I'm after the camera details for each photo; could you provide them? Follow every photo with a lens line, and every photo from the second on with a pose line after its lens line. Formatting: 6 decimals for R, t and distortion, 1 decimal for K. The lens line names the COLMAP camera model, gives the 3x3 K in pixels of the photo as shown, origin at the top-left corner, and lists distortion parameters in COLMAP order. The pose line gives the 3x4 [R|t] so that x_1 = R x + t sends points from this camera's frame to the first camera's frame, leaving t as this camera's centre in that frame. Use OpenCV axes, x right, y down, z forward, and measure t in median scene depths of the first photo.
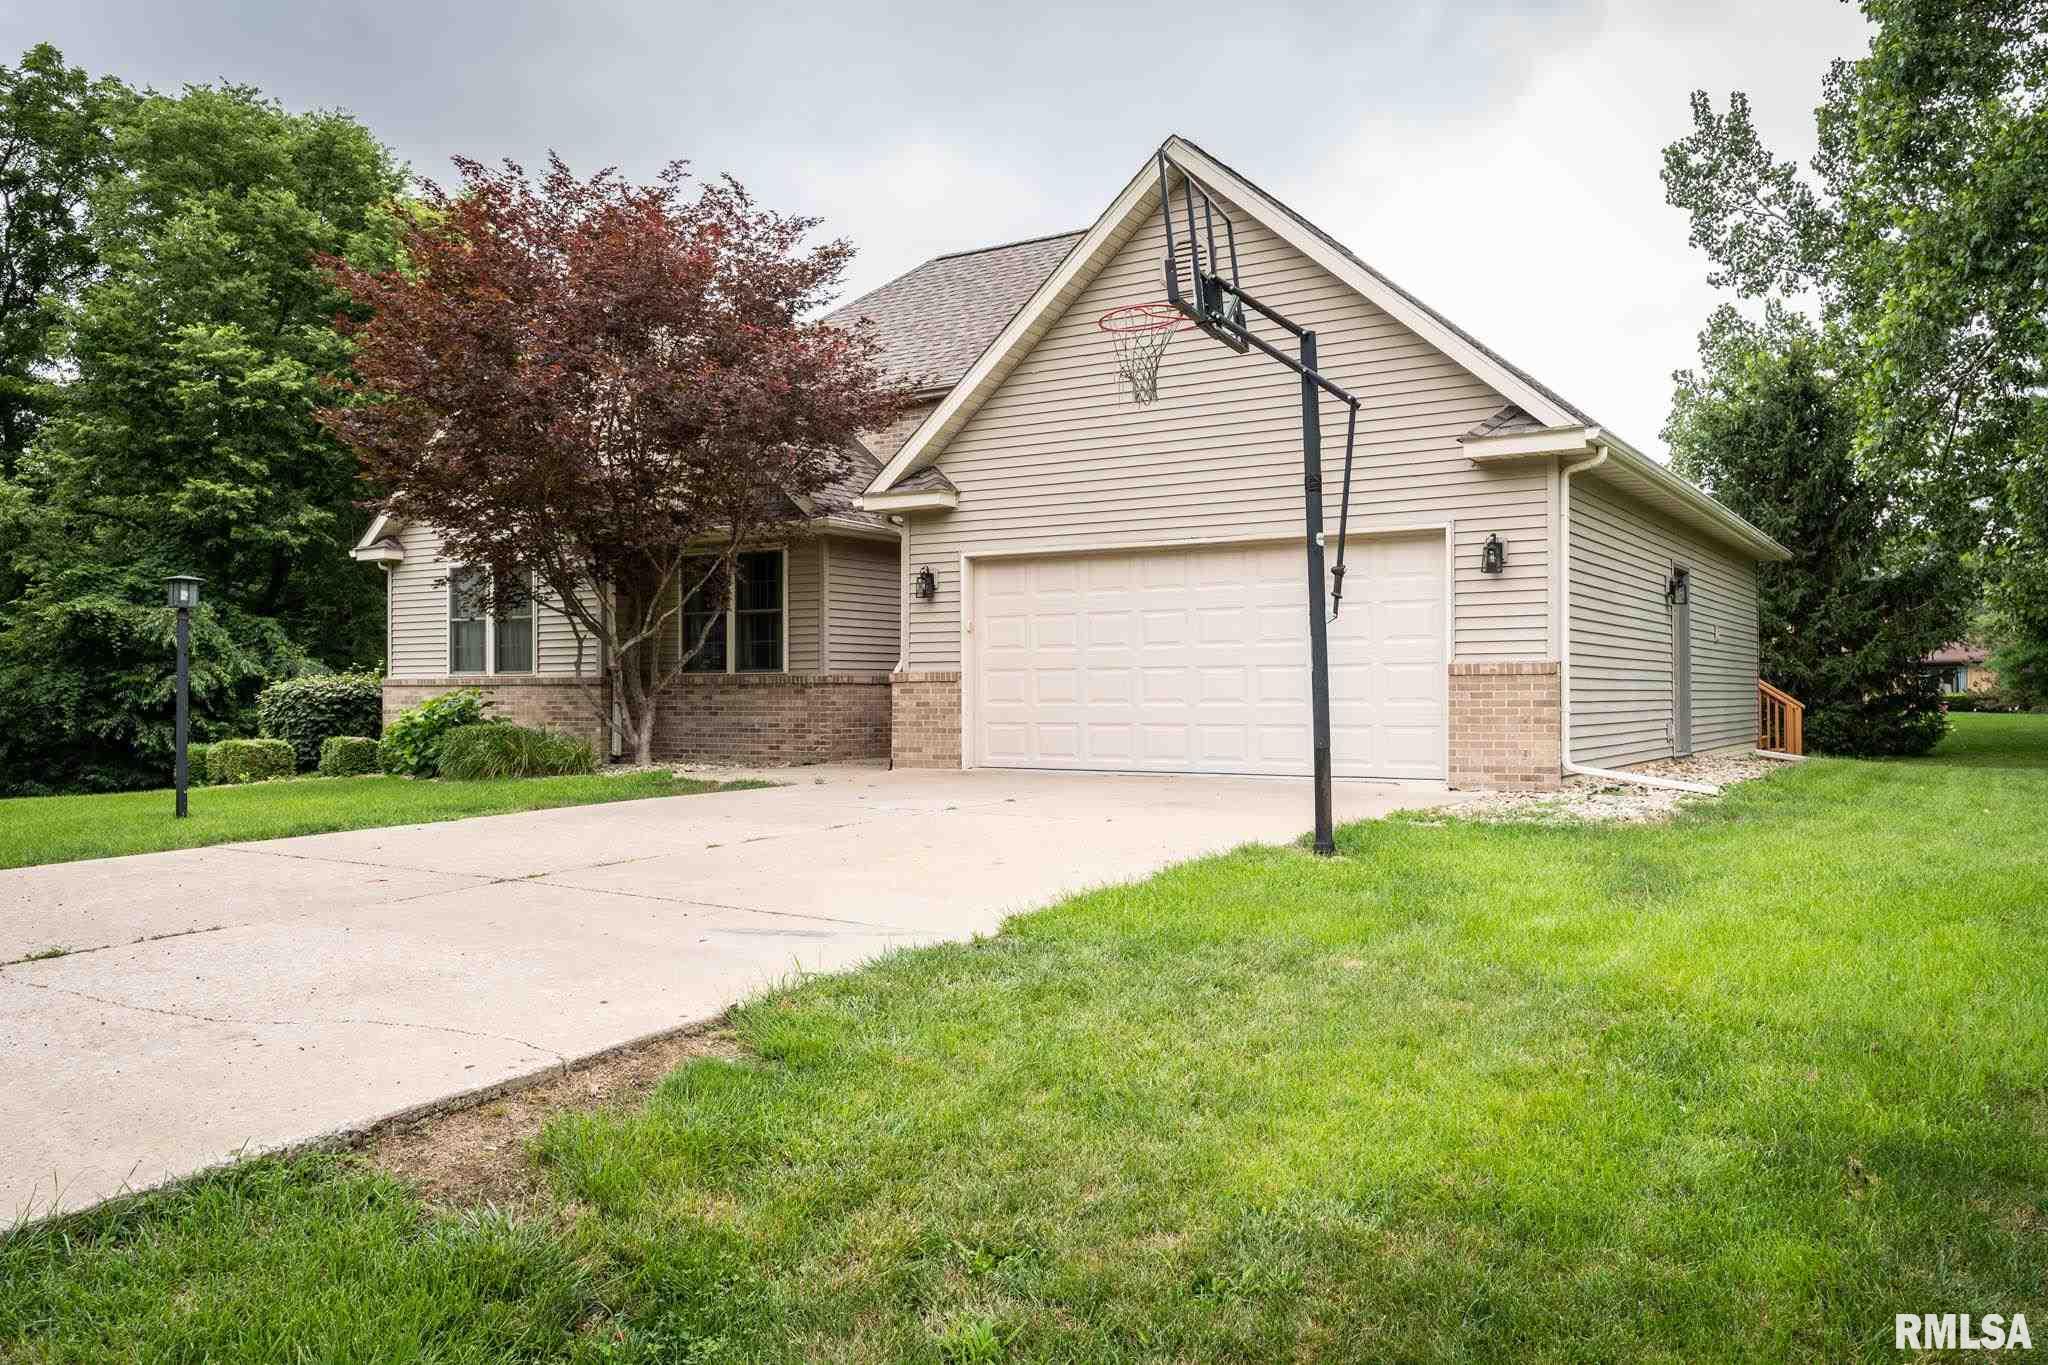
lens RADIAL K [[1555.5, 0, 1024.0], [0, 1555.5, 682.5], [0, 0, 1]] dist [-0.000432, 0.000118]
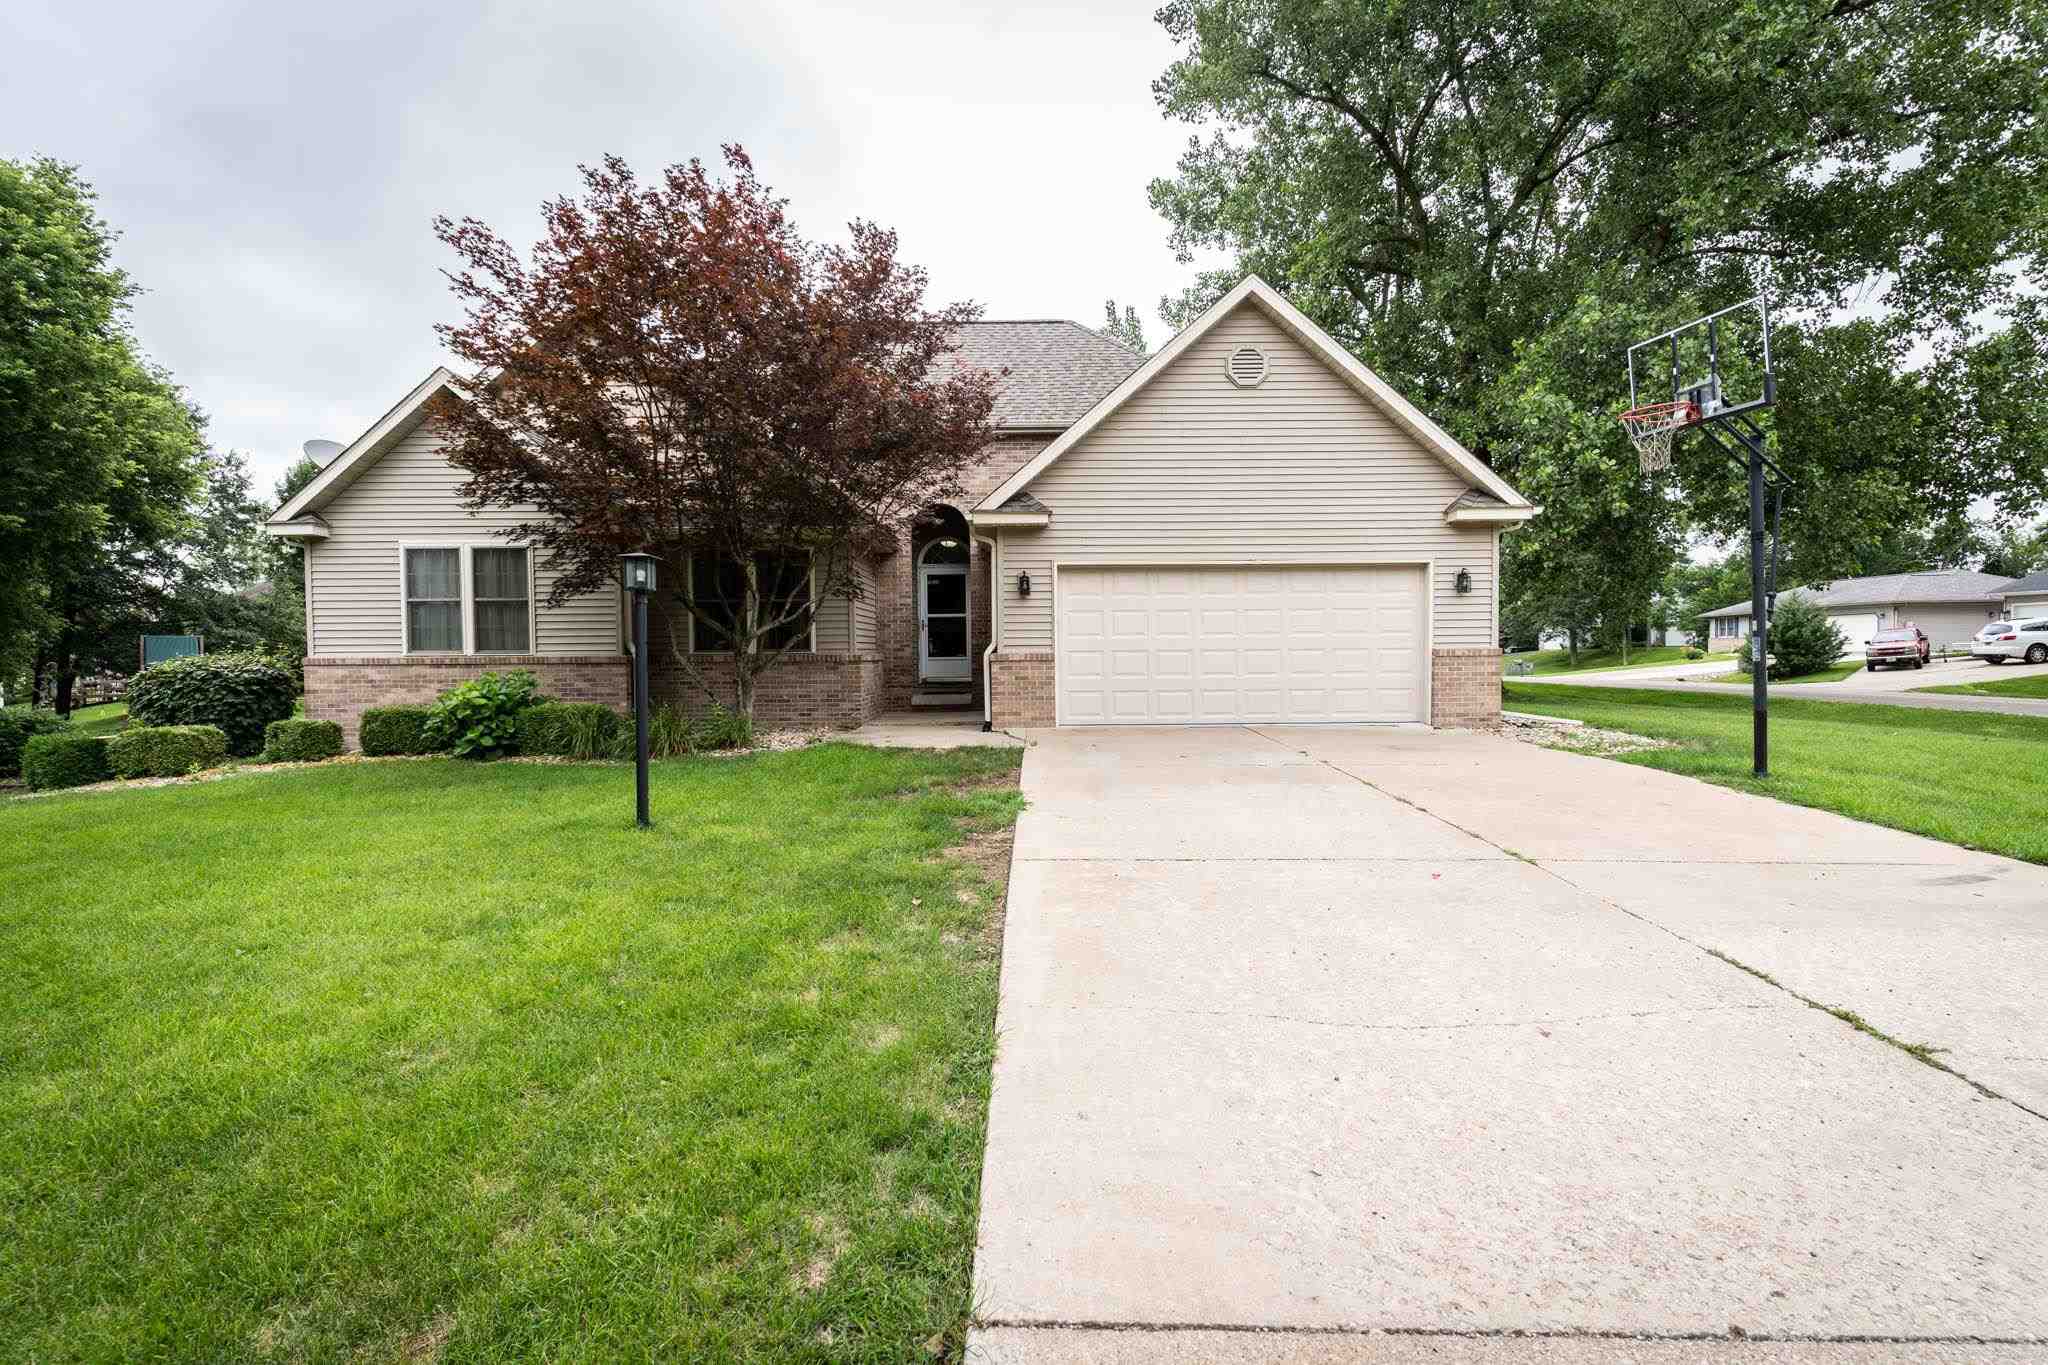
lens RADIAL K [[980.3, 0, 1025.7], [0, 980.3, 684.5], [0, 0, 1]] dist [0.004177, -0.000939]
pose [[0.837442, -0.021612, 0.546098, -0.498451], [0.001009, 0.999277, 0.037999, -0.011603], [-0.546525, -0.031270, 0.836859, 0.314793]]
